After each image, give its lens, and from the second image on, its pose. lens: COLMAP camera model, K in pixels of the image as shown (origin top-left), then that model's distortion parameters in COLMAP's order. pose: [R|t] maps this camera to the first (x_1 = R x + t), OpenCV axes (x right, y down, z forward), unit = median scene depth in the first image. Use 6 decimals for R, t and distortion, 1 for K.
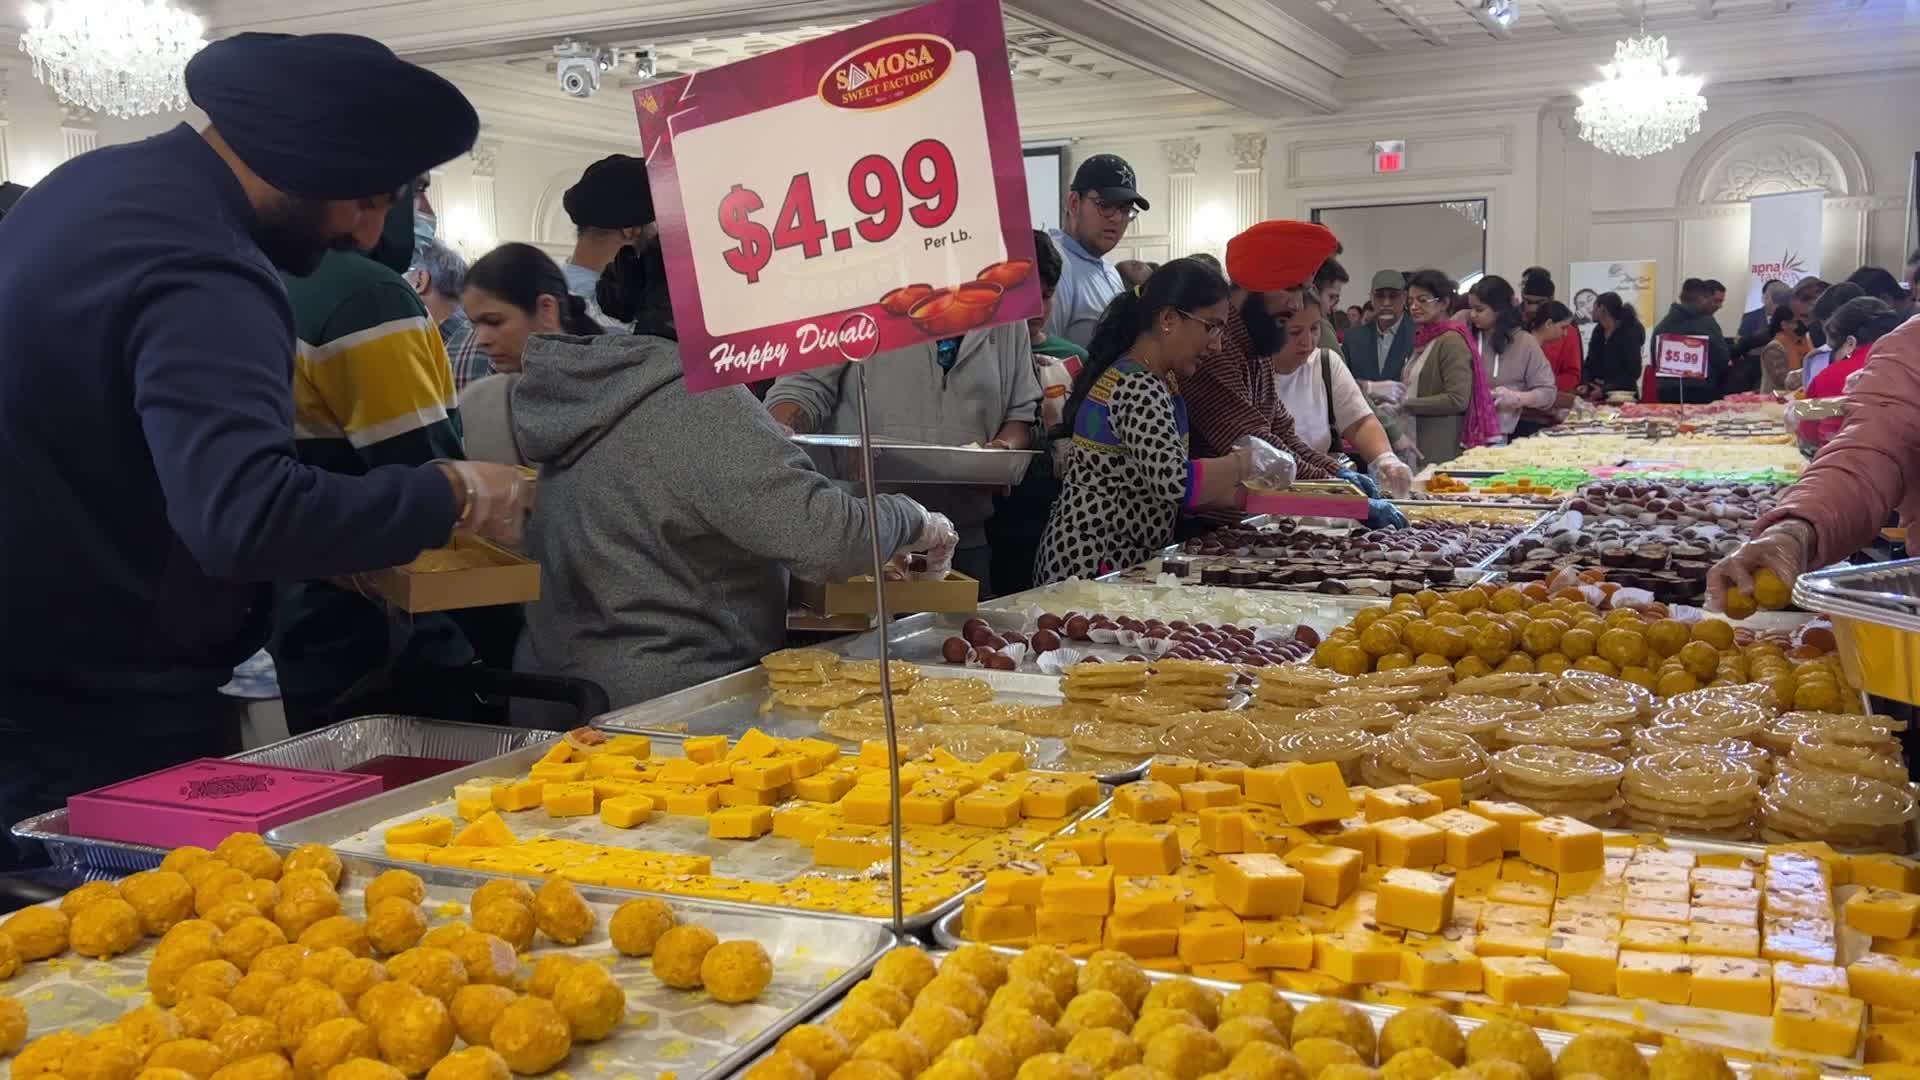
lens RADIAL K [[1657.5, 0, 960.0], [0, 1657.5, 540.0], [0, 0, 1]] dist [0.066888, -0.110623]
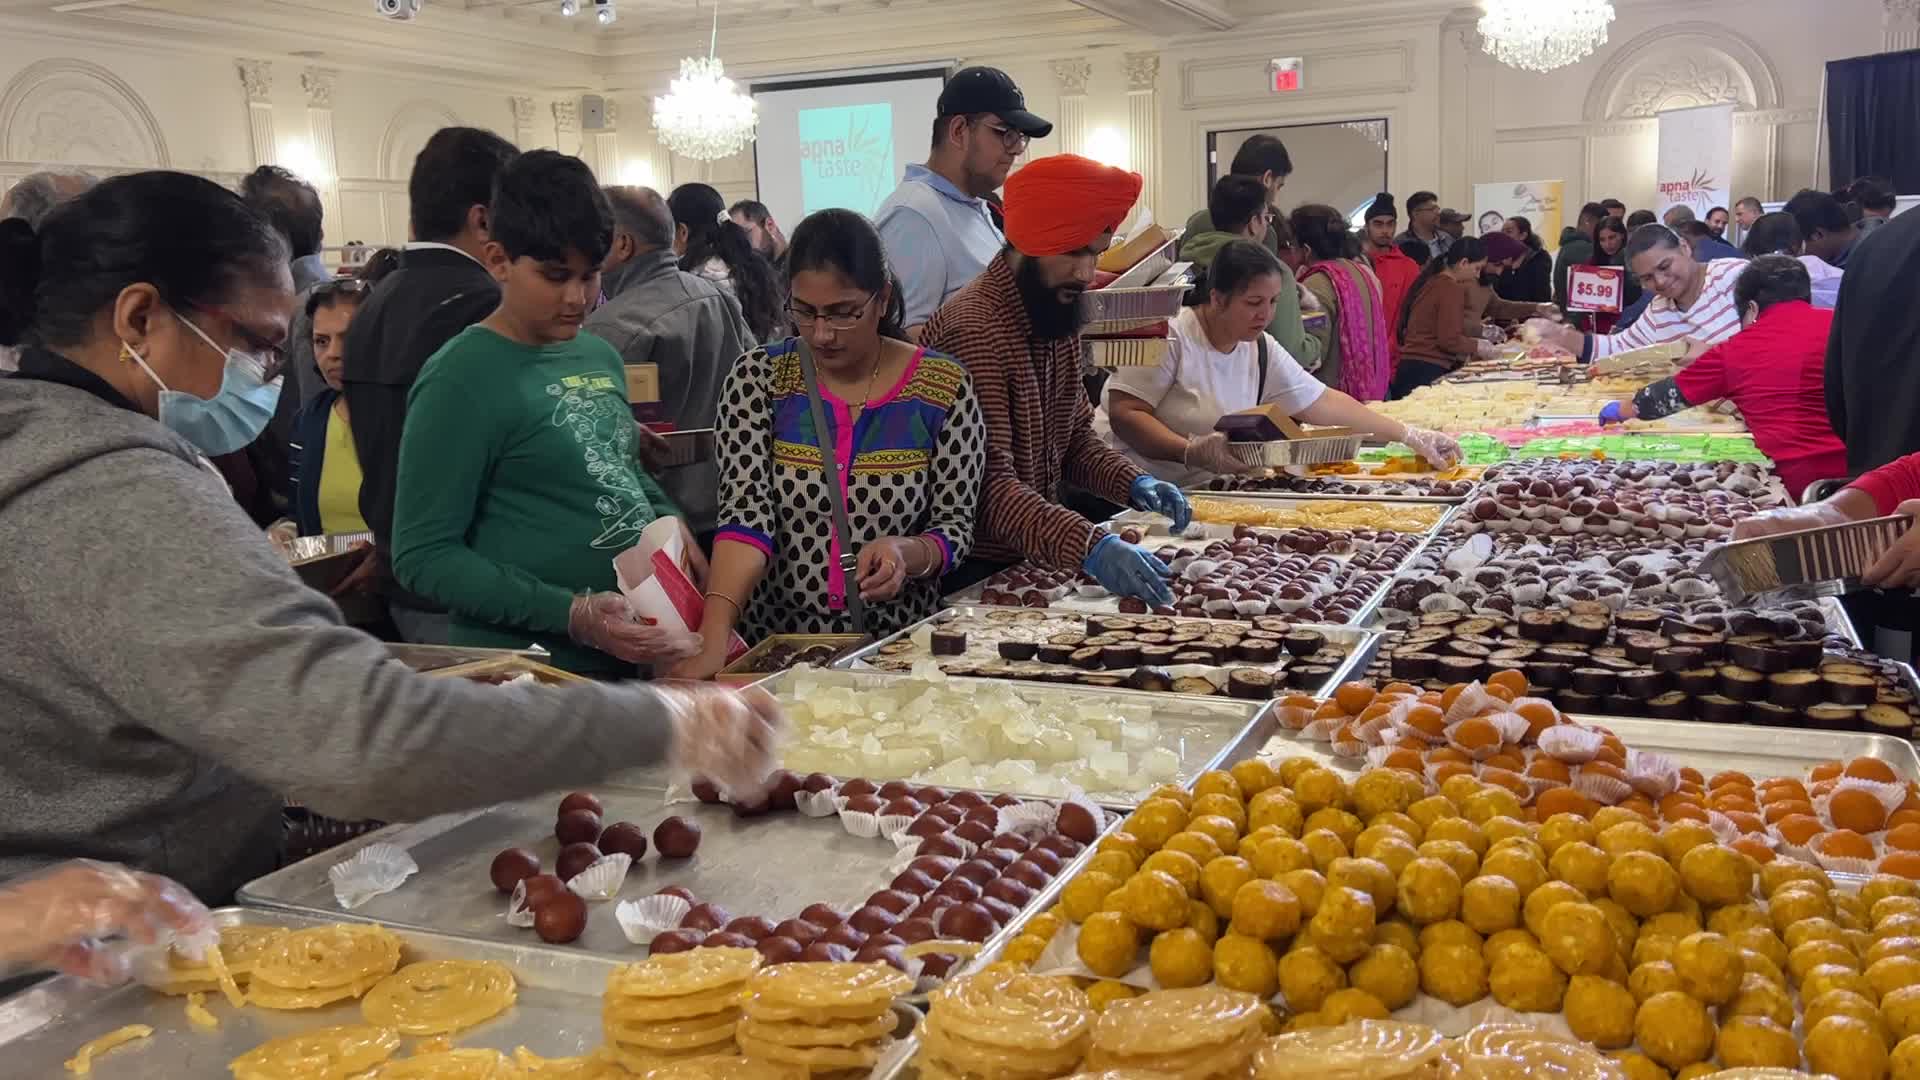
lens RADIAL K [[1657.5, 0, 960.0], [0, 1657.5, 540.0], [0, 0, 1]] dist [0.066888, -0.110623]
pose [[0.998453, -0.027349, 0.048405, 0.035438], [0.025274, 0.998756, 0.042976, -0.020457], [-0.049521, -0.041687, 0.997903, 0.095824]]
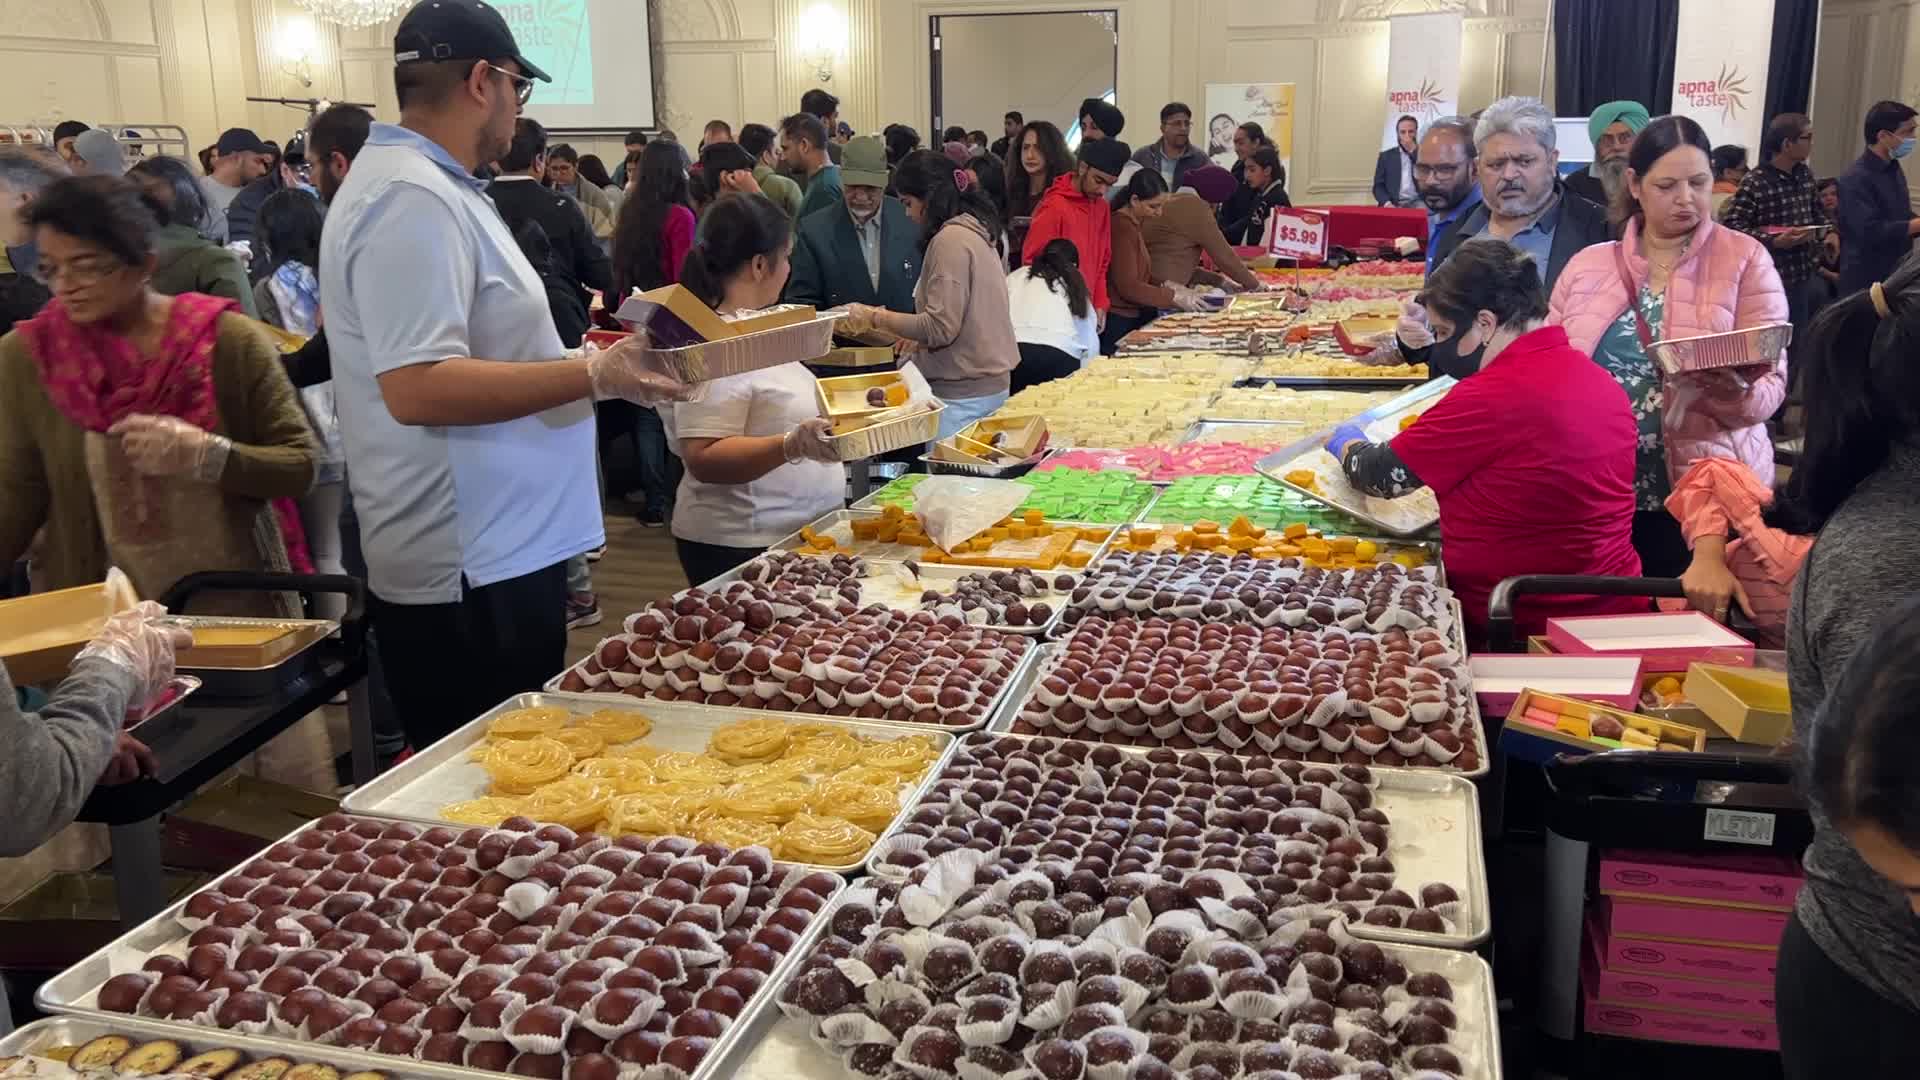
lens RADIAL K [[1660.6, 0, 966.8], [0, 1660.6, 511.1], [0, 0, 1]] dist [0.135315, -0.269158]
pose [[0.981344, -0.033619, 0.189297, 0.108103], [0.013721, 0.994329, 0.105457, -0.062954], [-0.191769, -0.100892, 0.976240, 0.207150]]
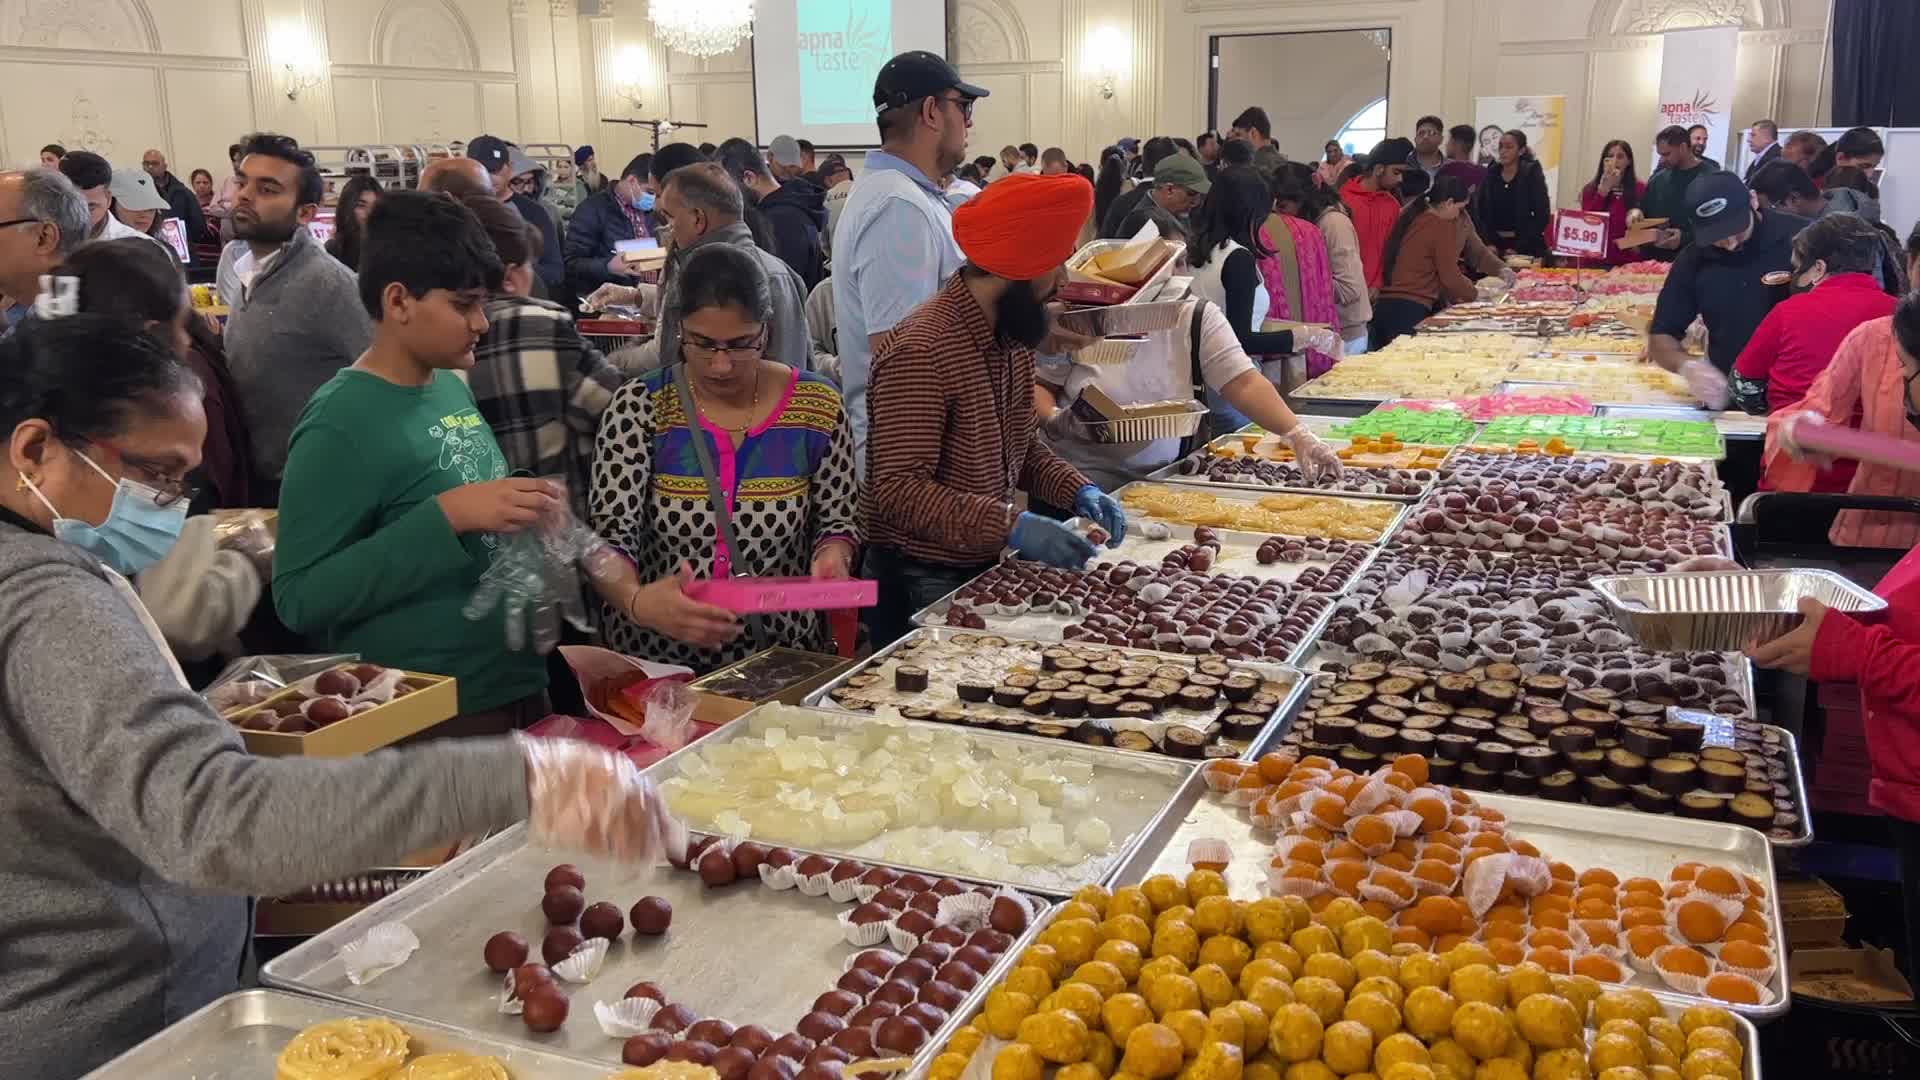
lens RADIAL K [[1657.5, 0, 960.0], [0, 1657.5, 540.0], [0, 0, 1]] dist [0.066888, -0.110623]
pose [[0.998663, -0.007921, 0.051074, 0.039775], [0.002035, 0.993446, 0.114287, -0.047746], [-0.051645, -0.114031, 0.992134, 0.080095]]
